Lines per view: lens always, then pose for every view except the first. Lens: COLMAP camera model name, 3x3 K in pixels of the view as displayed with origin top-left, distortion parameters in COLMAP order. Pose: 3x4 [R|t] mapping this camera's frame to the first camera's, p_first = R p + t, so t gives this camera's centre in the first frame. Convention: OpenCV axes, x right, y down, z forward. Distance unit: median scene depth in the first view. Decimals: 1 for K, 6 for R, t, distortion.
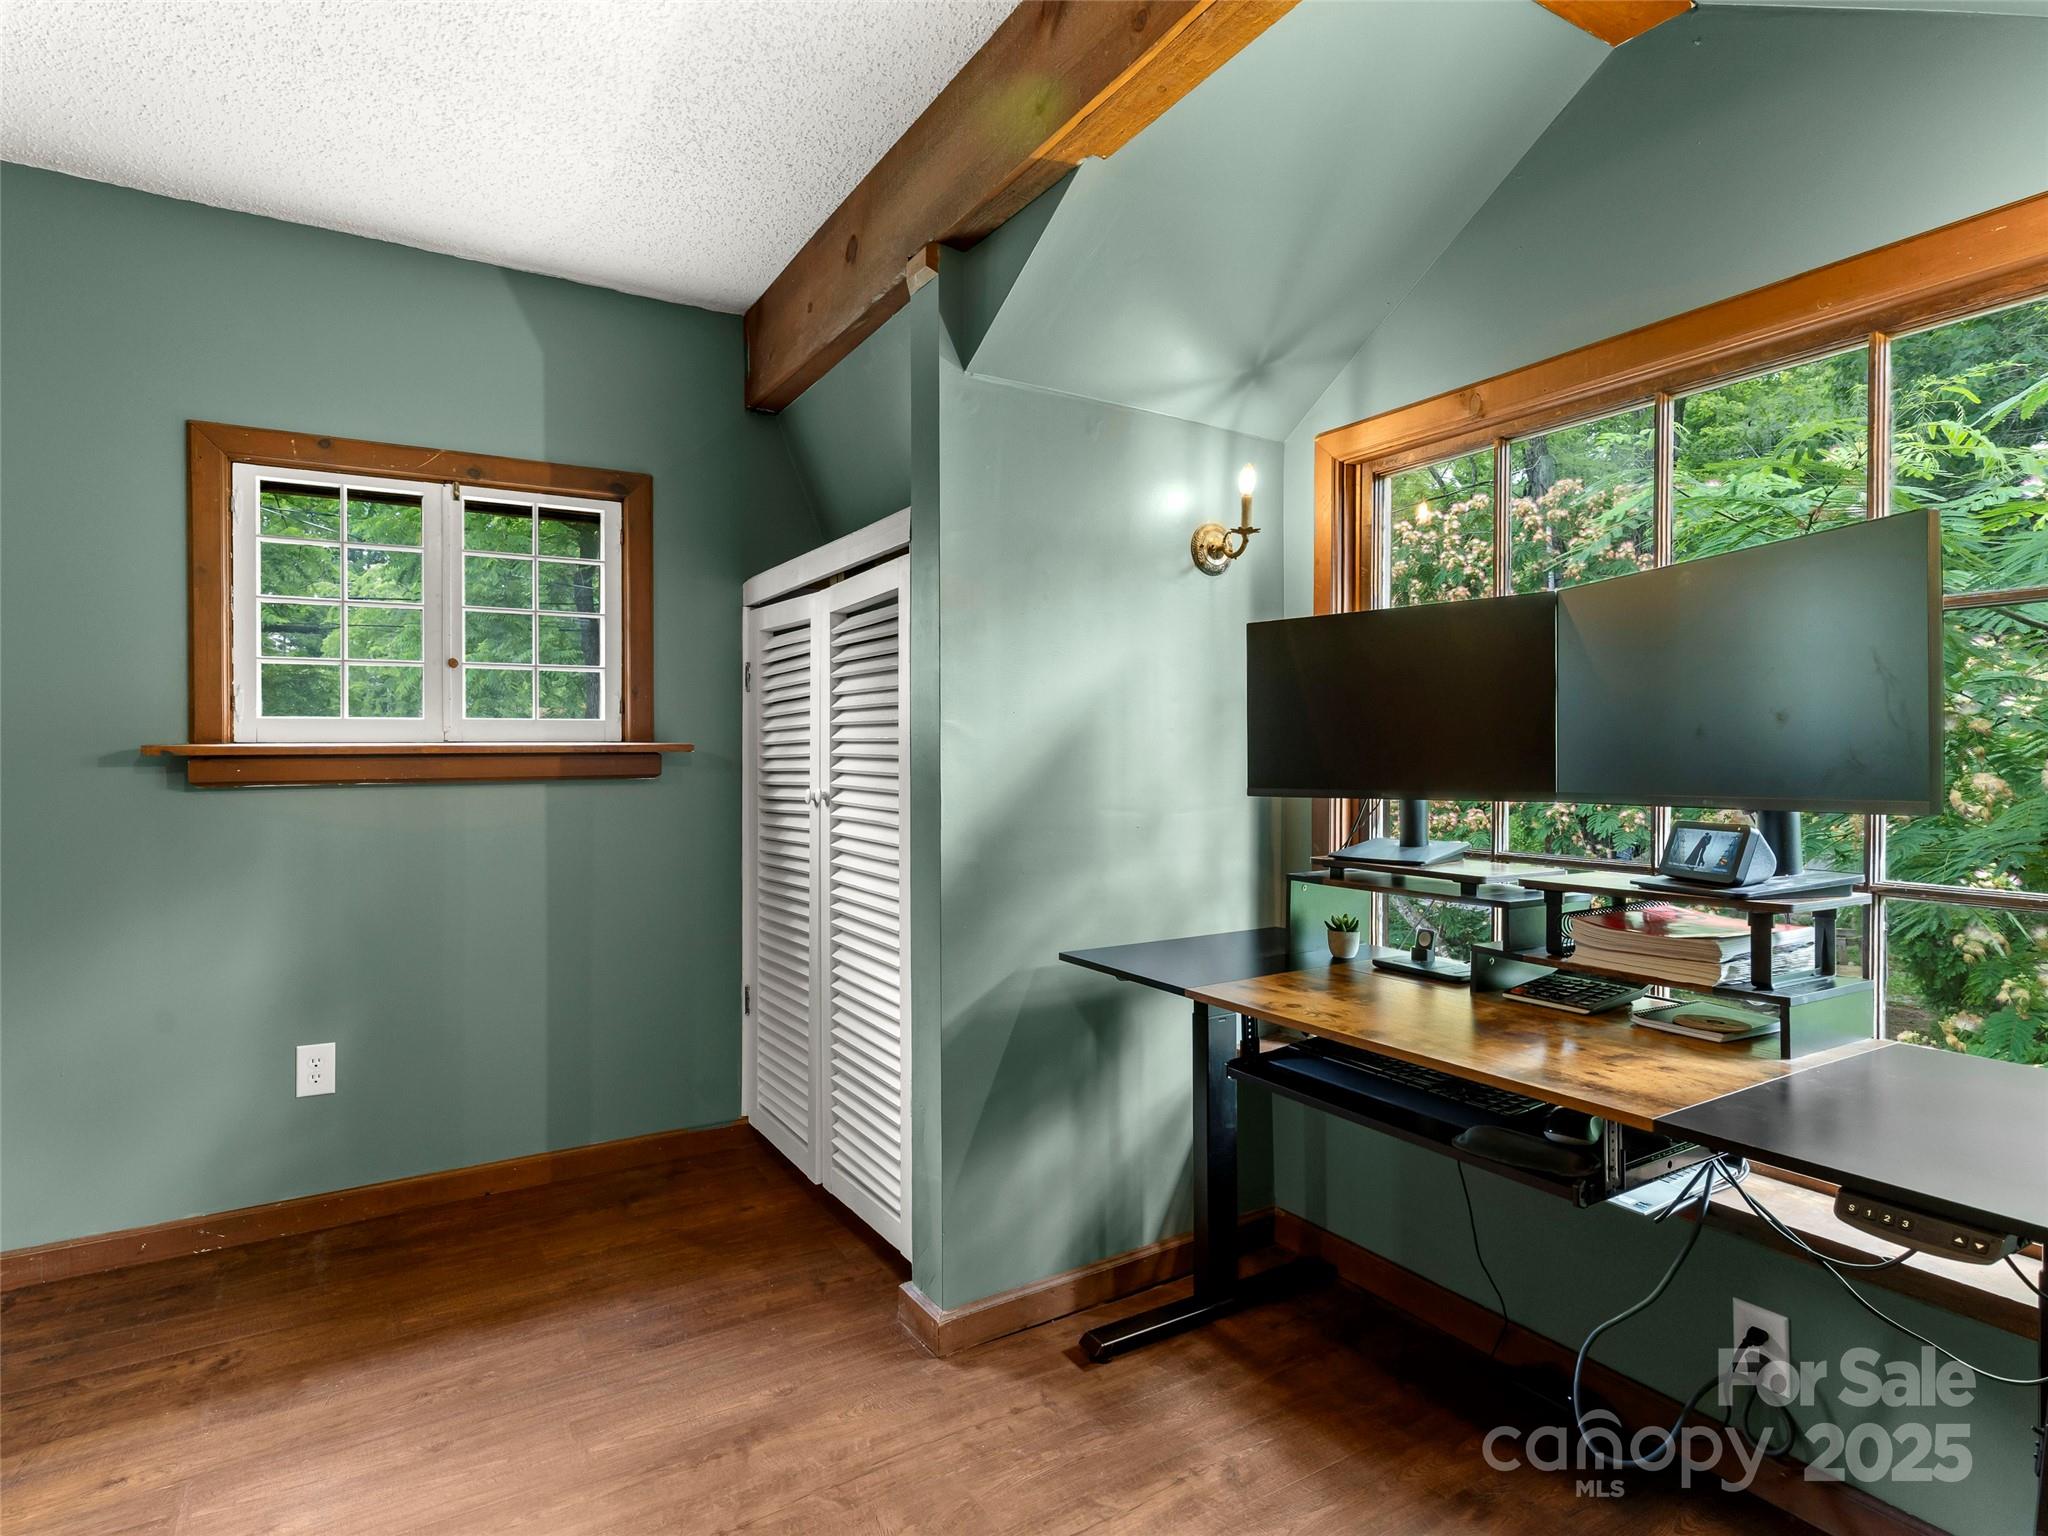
lens RADIAL K [[1102.3, 0, 1021.2], [0, 1102.3, 756.5], [0, 0, 1]] dist [0.005291, -0.001562]
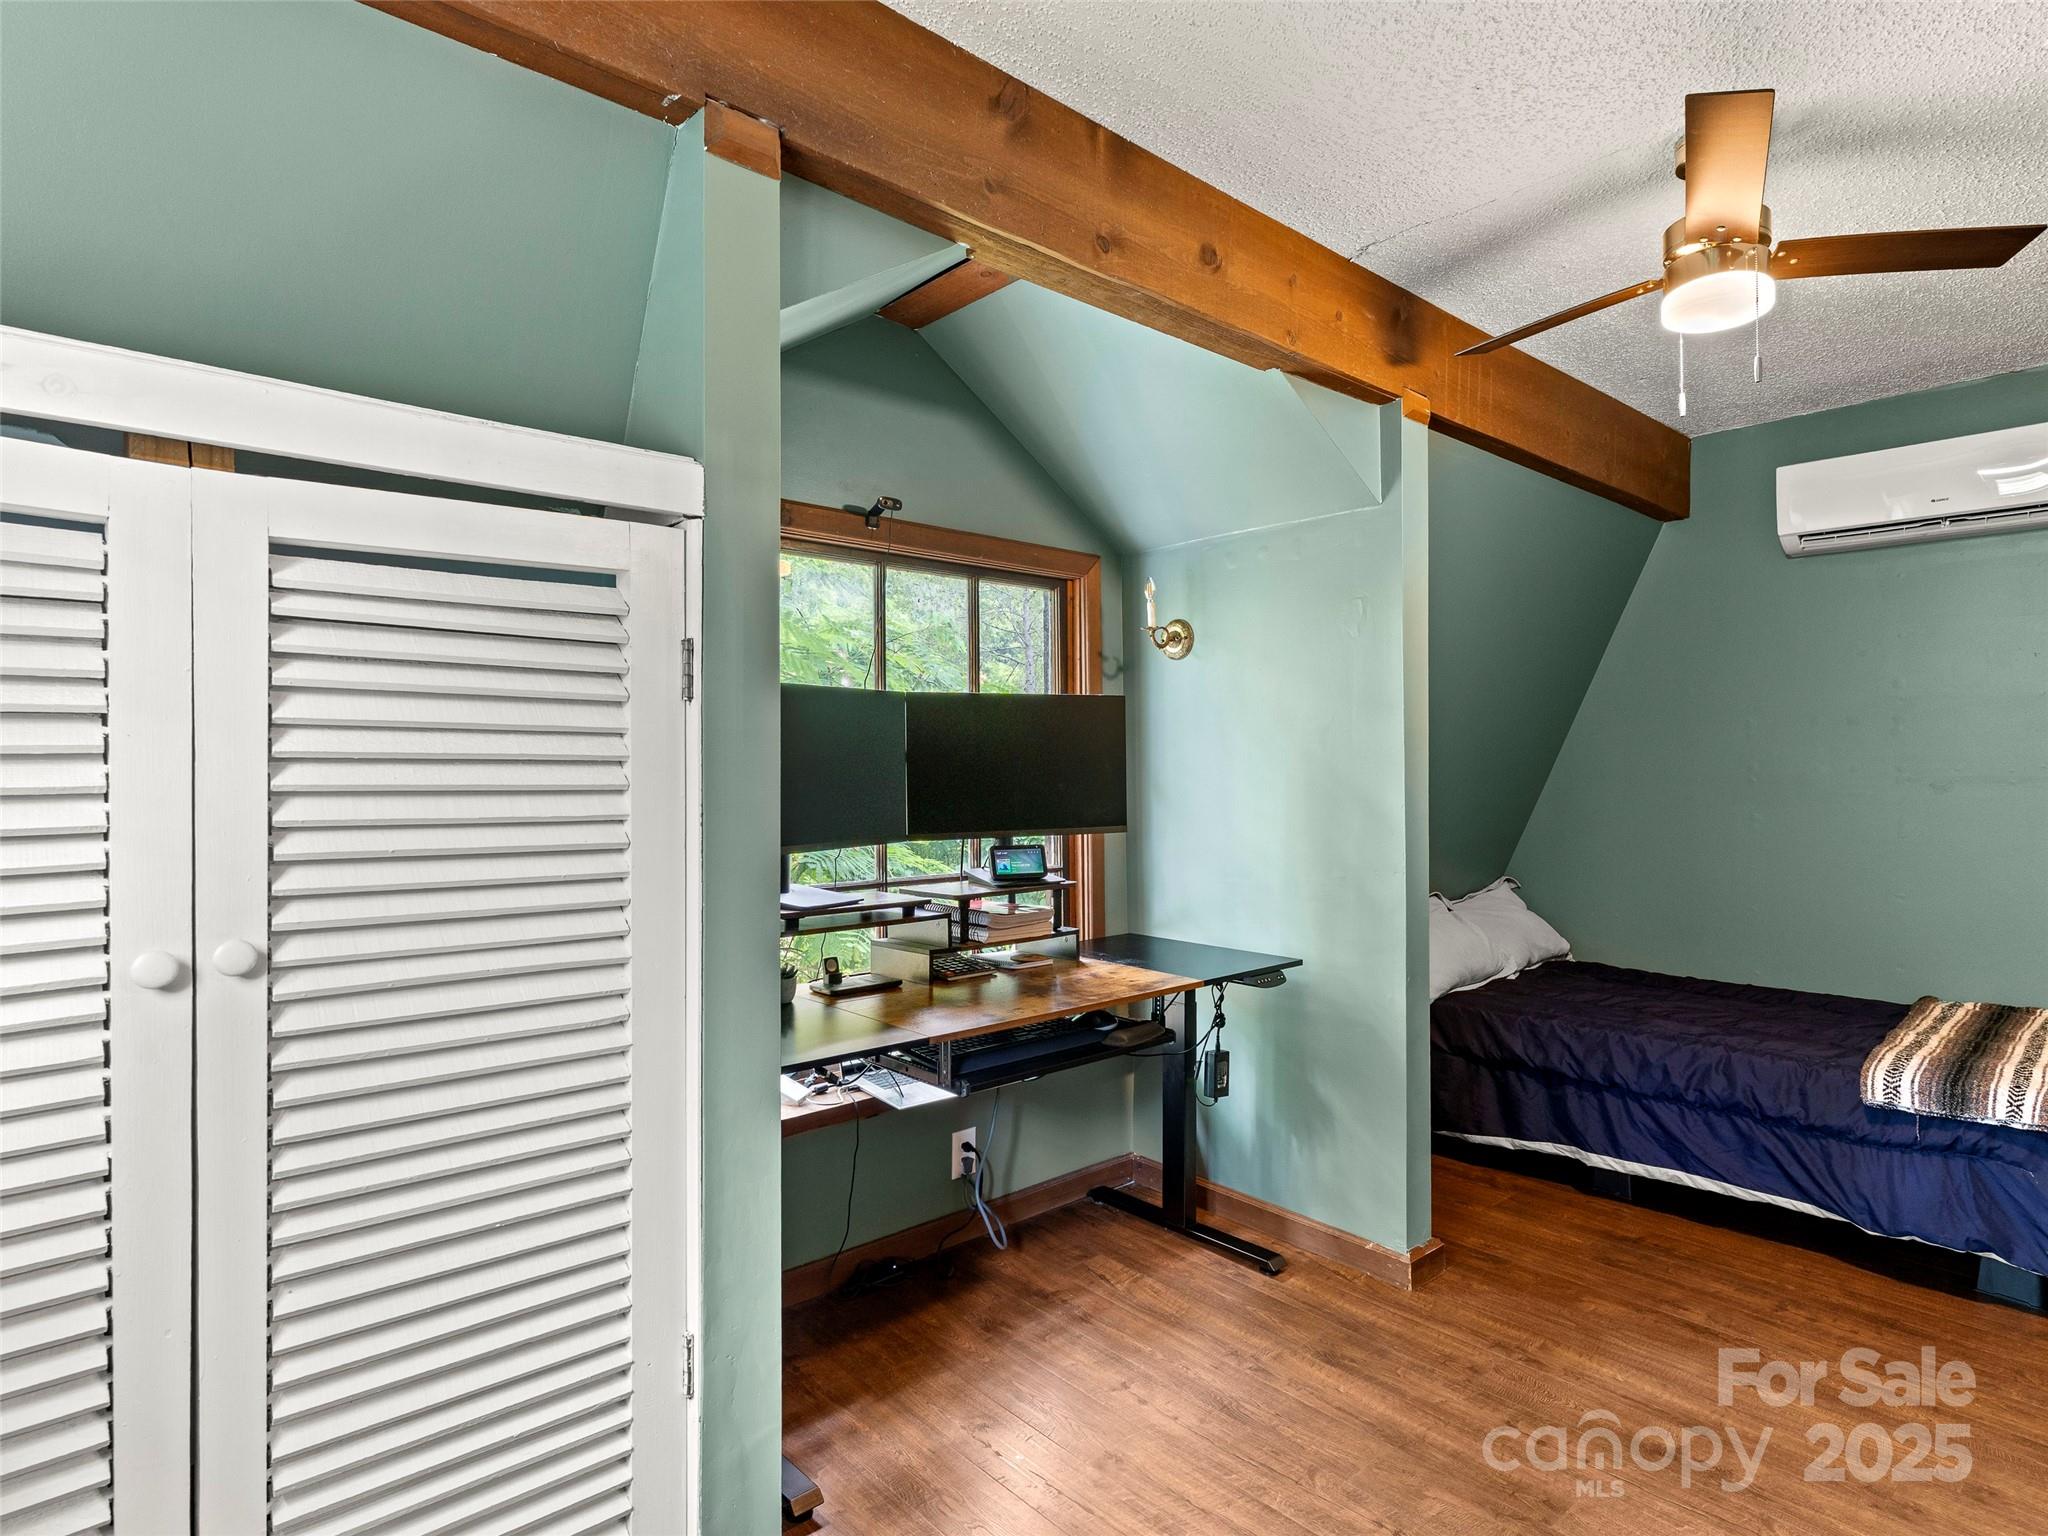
lens RADIAL K [[1102.3, 0, 1020.8], [0, 1102.3, 771.0], [0, 0, 1]] dist [0.005291, -0.001562]
pose [[-0.184753, -0.002533, 0.982782, -0.874446], [0.005719, 0.999977, 0.003653, -0.048279], [-0.982768, 0.006295, -0.184734, 1.061175]]
